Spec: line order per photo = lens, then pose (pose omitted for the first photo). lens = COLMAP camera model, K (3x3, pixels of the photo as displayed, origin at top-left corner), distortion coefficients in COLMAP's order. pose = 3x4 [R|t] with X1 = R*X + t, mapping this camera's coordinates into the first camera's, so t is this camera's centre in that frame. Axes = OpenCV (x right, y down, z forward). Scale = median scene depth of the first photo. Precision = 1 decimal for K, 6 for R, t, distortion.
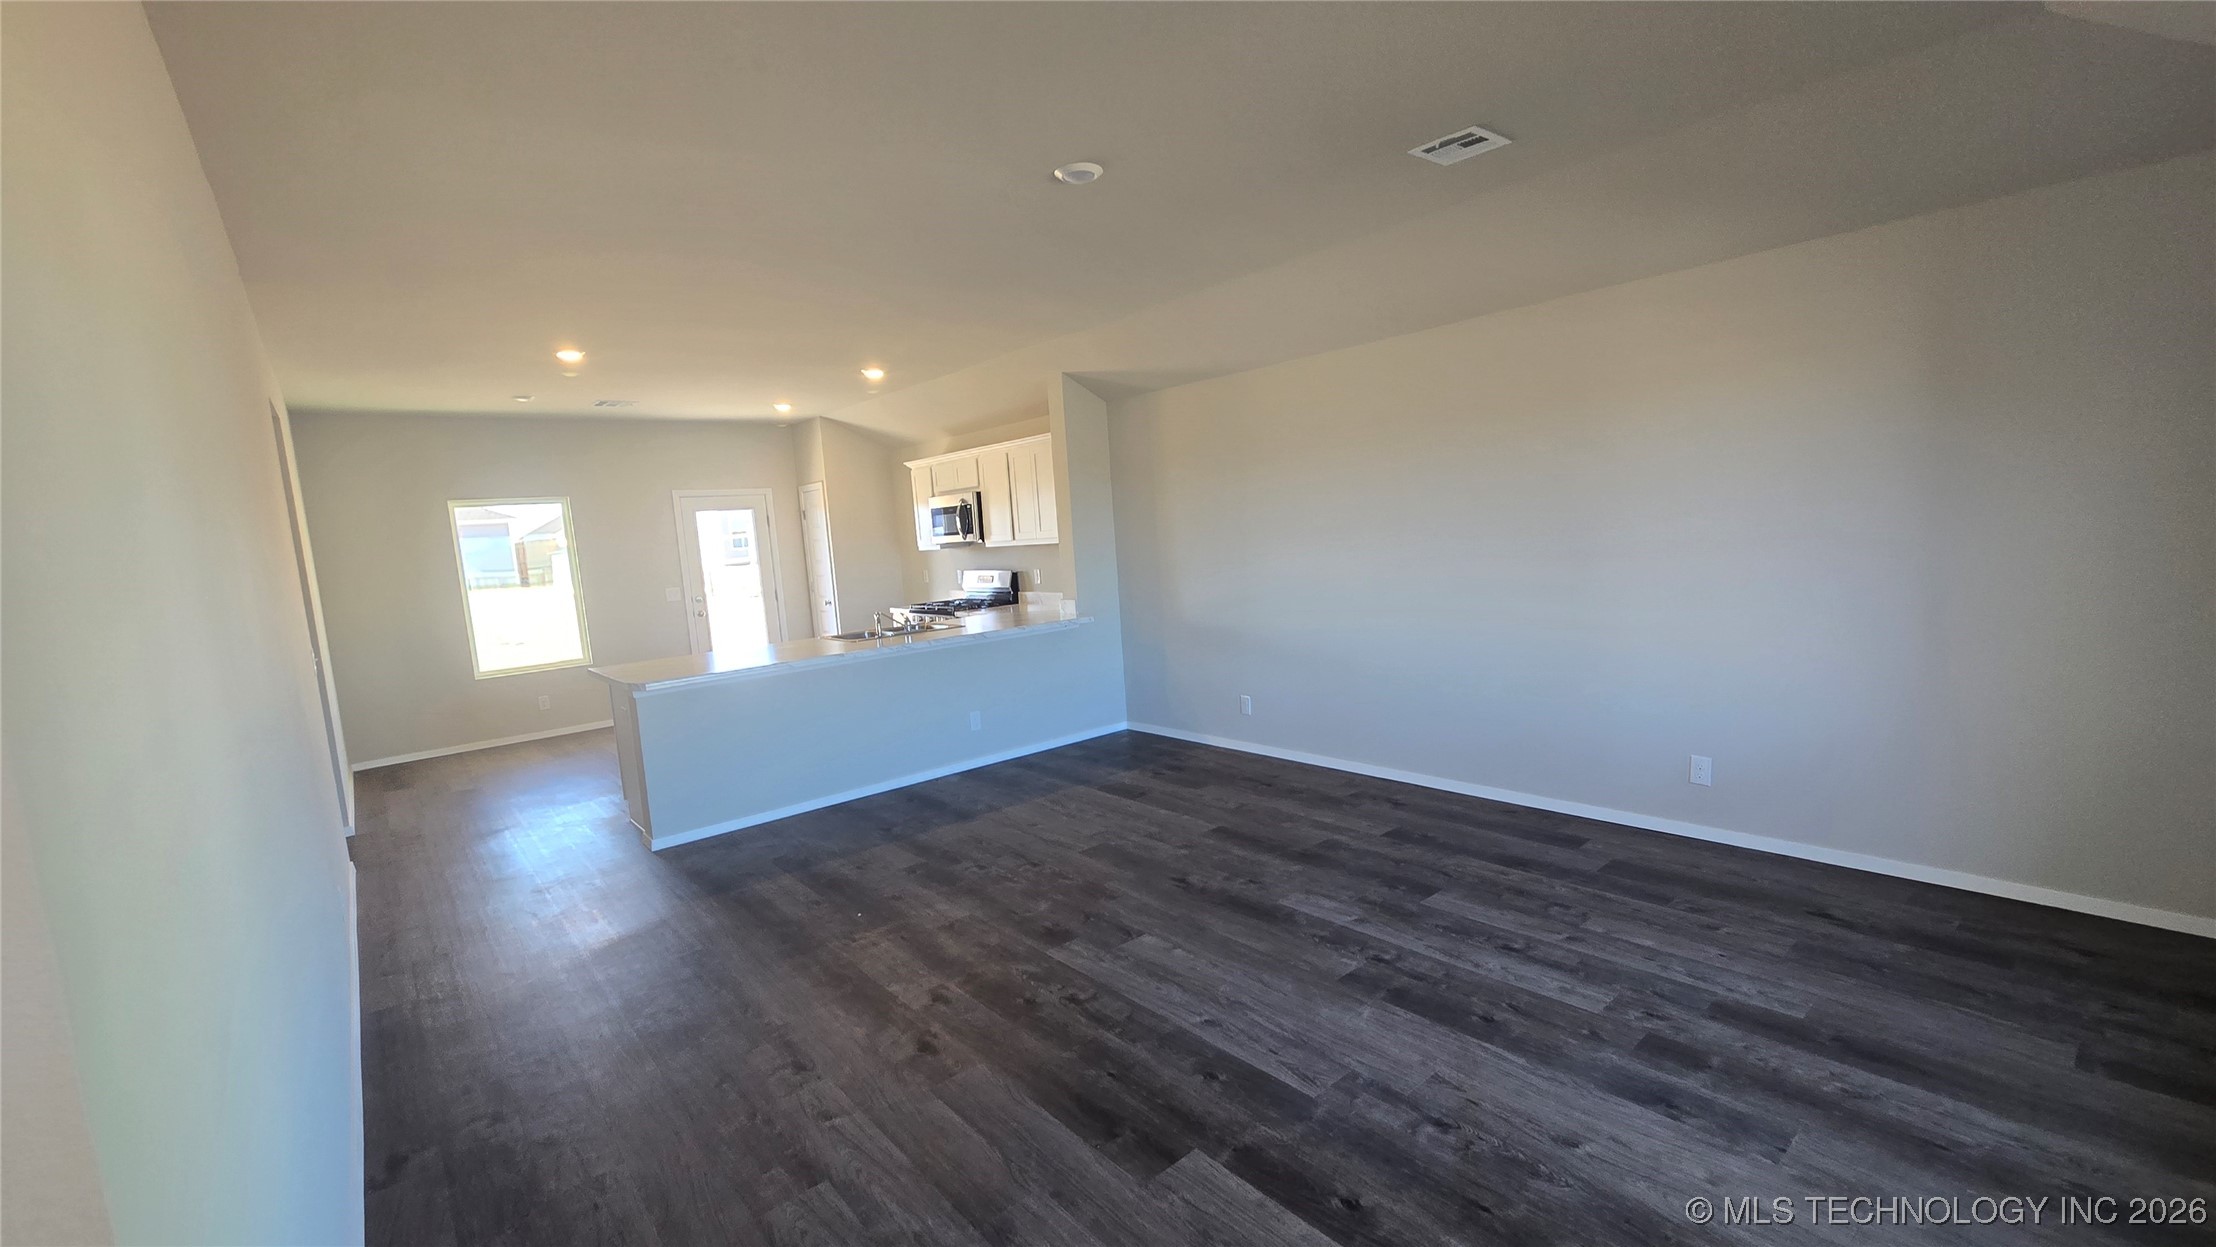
lens RADIAL K [[912.8, 0, 1112.0], [0, 912.8, 635.6], [0, 0, 1]] dist [-0.000888, 0.000092]
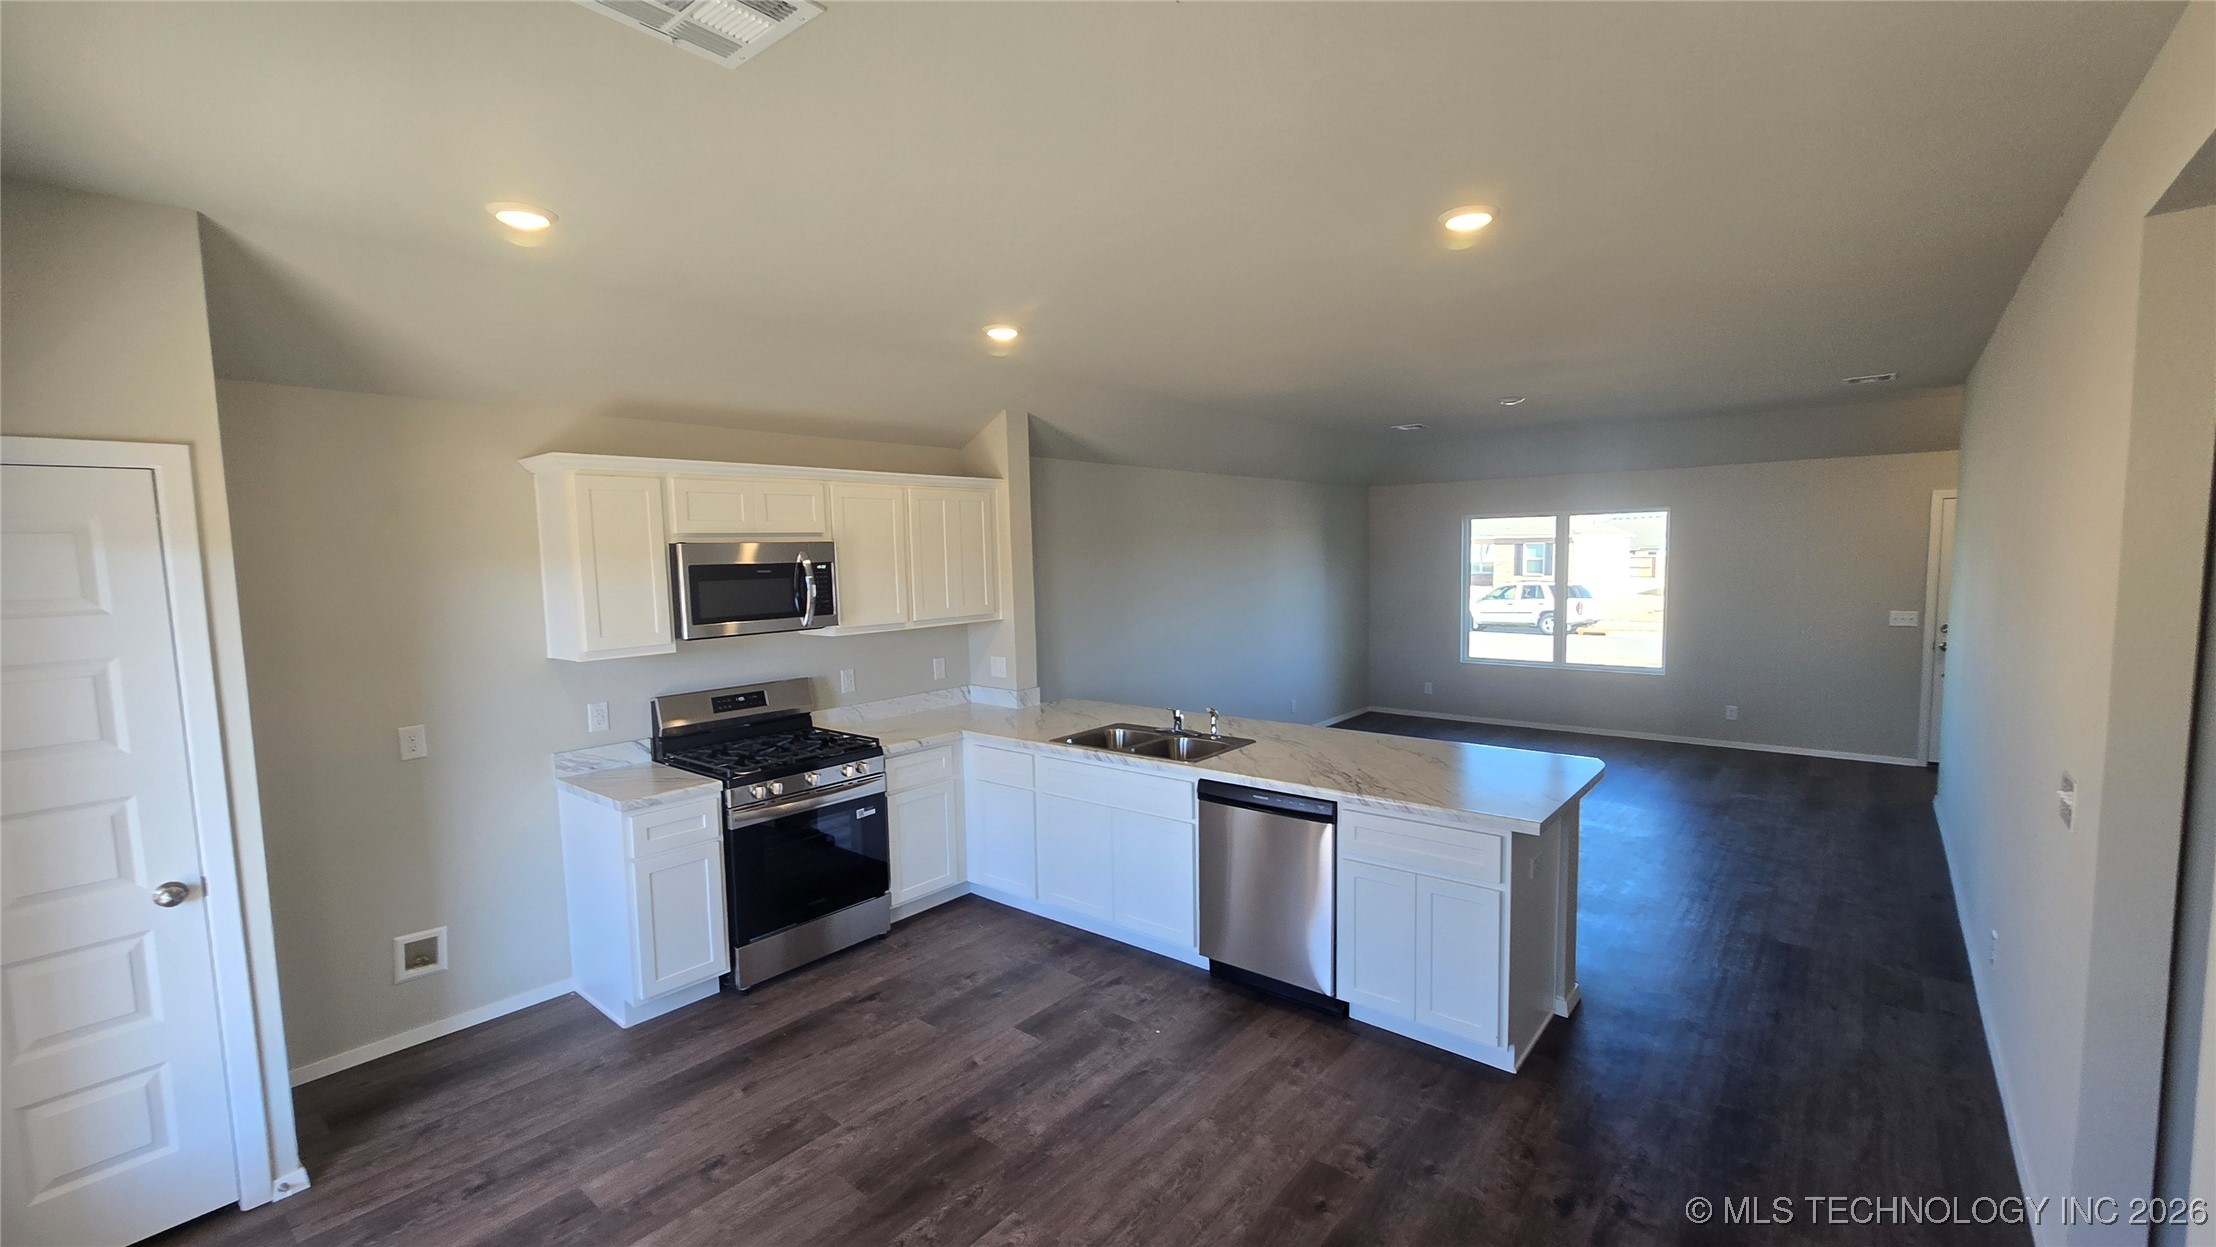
lens RADIAL K [[912.8, 0, 1112.0], [0, 912.8, 635.6], [0, 0, 1]] dist [-0.000888, 0.000092]
pose [[-0.175088, -0.016701, 0.984411, -1.333108], [0.154385, 0.987021, 0.044204, -0.171742], [-0.972373, 0.159718, -0.170237, 1.656118]]
